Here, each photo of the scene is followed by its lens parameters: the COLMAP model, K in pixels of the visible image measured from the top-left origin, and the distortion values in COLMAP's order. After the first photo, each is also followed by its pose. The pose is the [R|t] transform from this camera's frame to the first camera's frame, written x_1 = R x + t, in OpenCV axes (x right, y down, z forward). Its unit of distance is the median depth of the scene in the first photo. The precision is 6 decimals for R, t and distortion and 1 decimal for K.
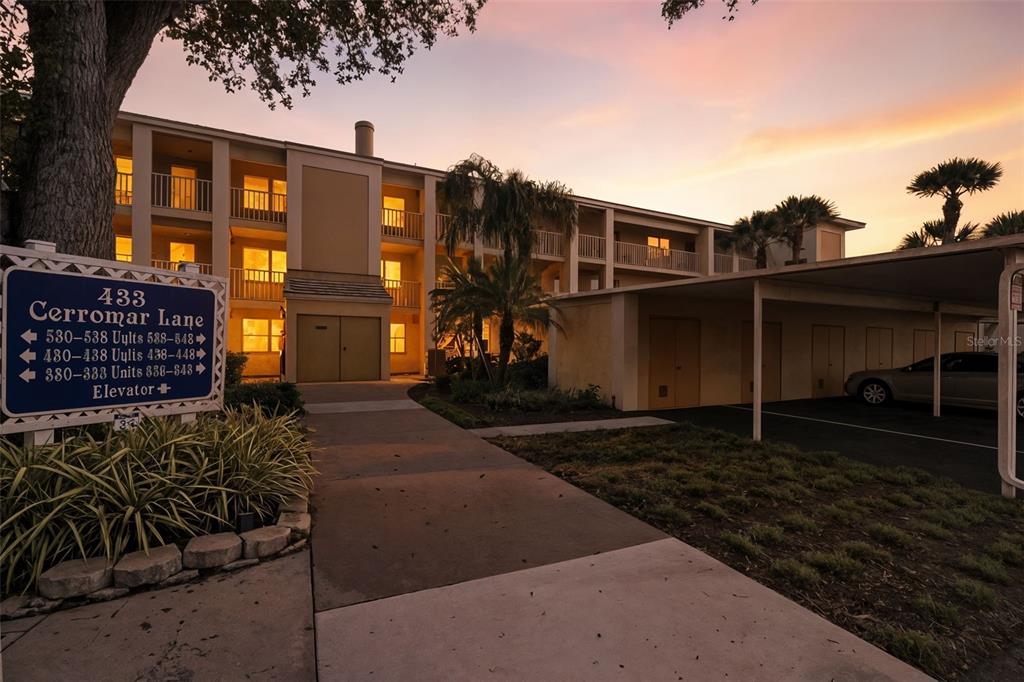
lens RADIAL K [[440.8, 0, 512.0], [0, 440.8, 341.0], [0, 0, 1]] dist [-0.001008, -0.000149]
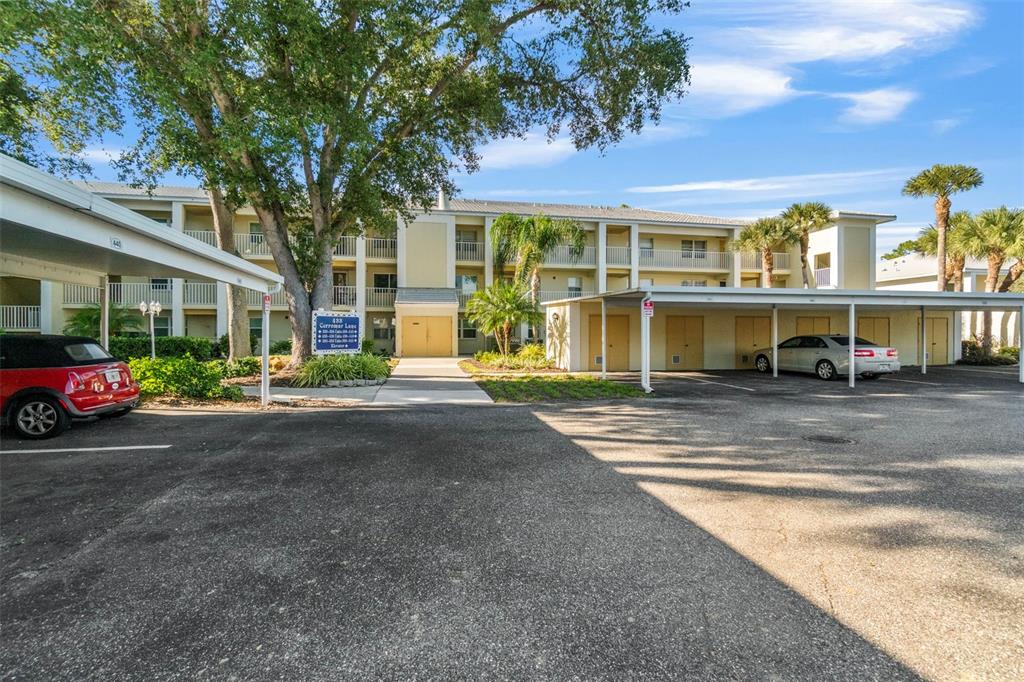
lens RADIAL K [[525.7, 0, 546.2], [0, 525.7, 342.8], [0, 0, 1]] dist [-0.002527, 0.000278]
pose [[0.970720, -0.003660, -0.240188, 1.795202], [0.009453, 0.999691, 0.022971, 0.001811], [0.240030, -0.024569, 0.970455, -2.731516]]
